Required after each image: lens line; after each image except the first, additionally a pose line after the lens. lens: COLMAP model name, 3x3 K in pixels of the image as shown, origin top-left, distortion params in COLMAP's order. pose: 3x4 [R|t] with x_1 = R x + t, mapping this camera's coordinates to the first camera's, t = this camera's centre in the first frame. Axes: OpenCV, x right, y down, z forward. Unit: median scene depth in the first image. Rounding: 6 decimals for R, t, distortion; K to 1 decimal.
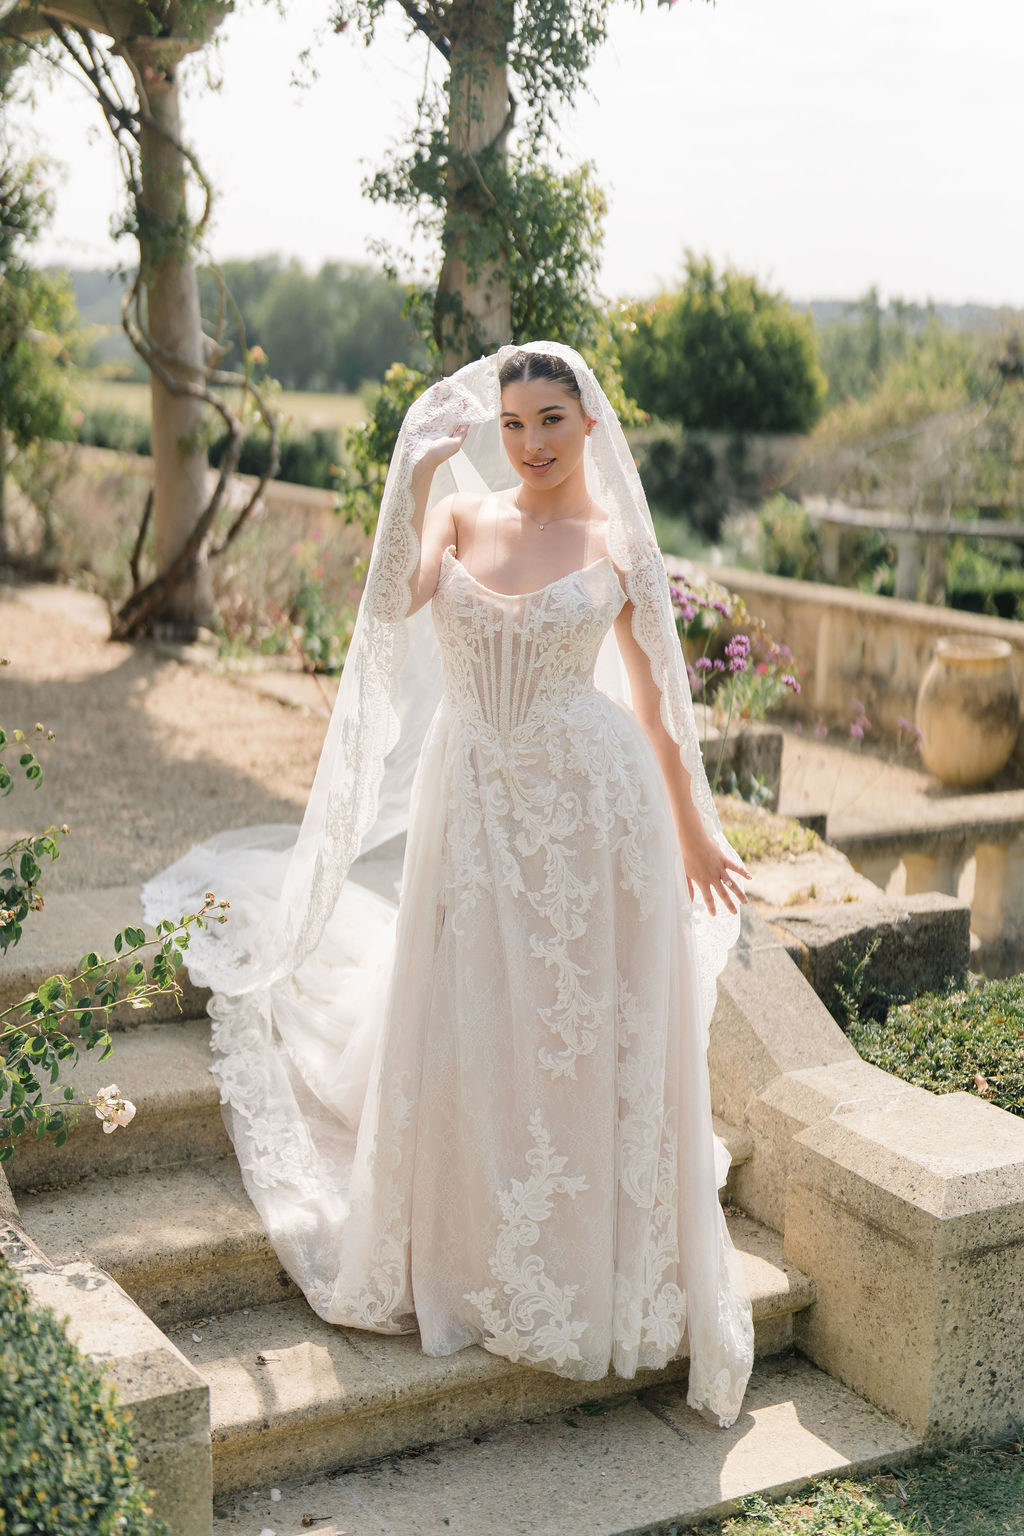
lens RADIAL K [[2315.3, 0, 476.9], [0, 2315.3, 705.3], [0, 0, 1]] dist [-0.023333, 0.081060]
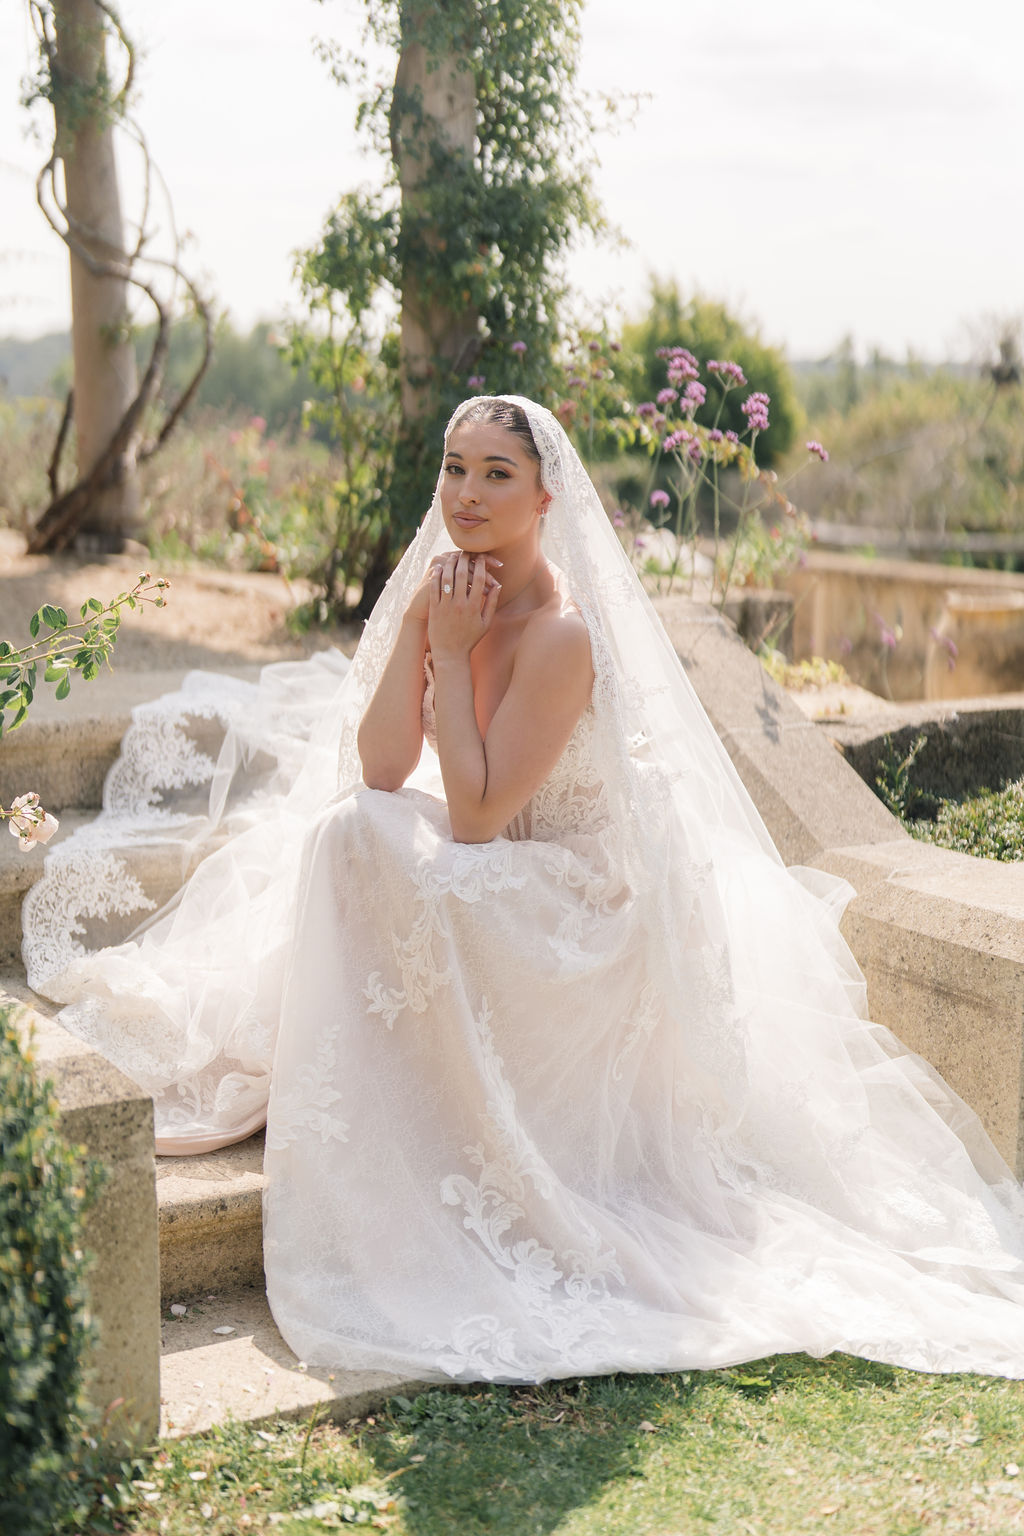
lens RADIAL K [[2472.8, 0, 512.0], [0, 2472.8, 768.0], [0, 0, 1]] dist [-0.025252, -0.013413]
pose [[0.999202, -0.018978, 0.035131, -0.010176], [0.020269, 0.999119, -0.036753, 0.117774], [-0.034403, 0.037435, 0.998707, 0.070299]]
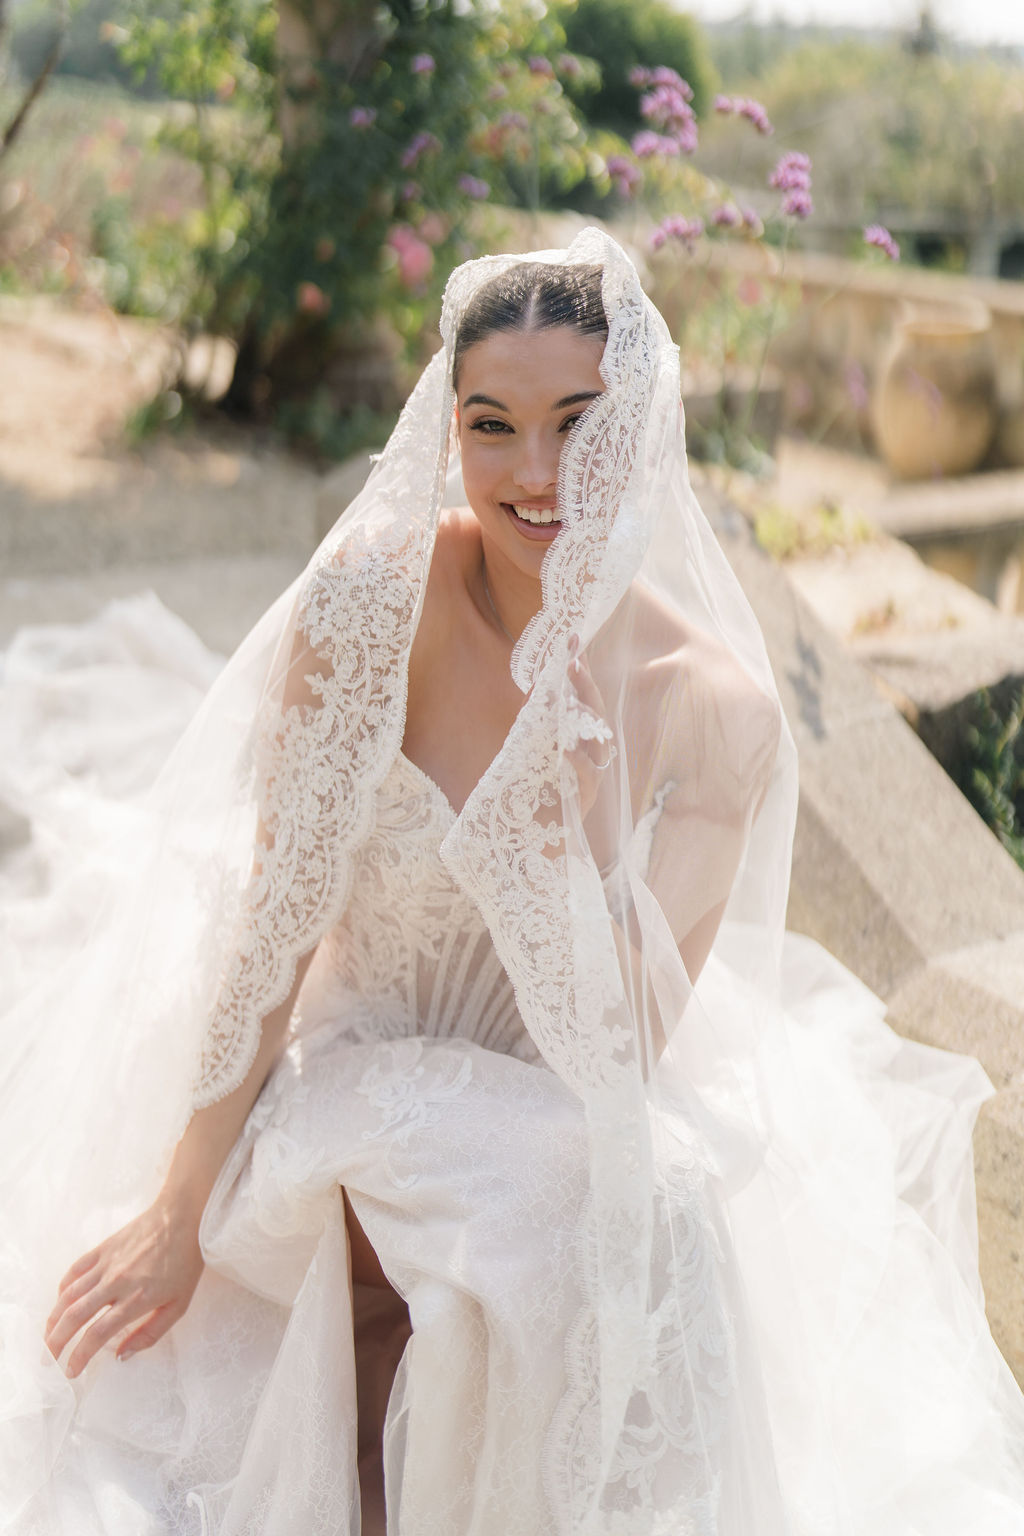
lens RADIAL K [[2102.1, 0, 512.4], [0, 2102.1, 674.9], [0, 0, 1]] dist [-0.020905, 0.001026]
pose [[0.997281, -0.019878, 0.070965, 0.005653], [0.012125, 0.994071, 0.108052, 0.032155], [-0.072693, -0.106897, 0.991609, 0.403454]]
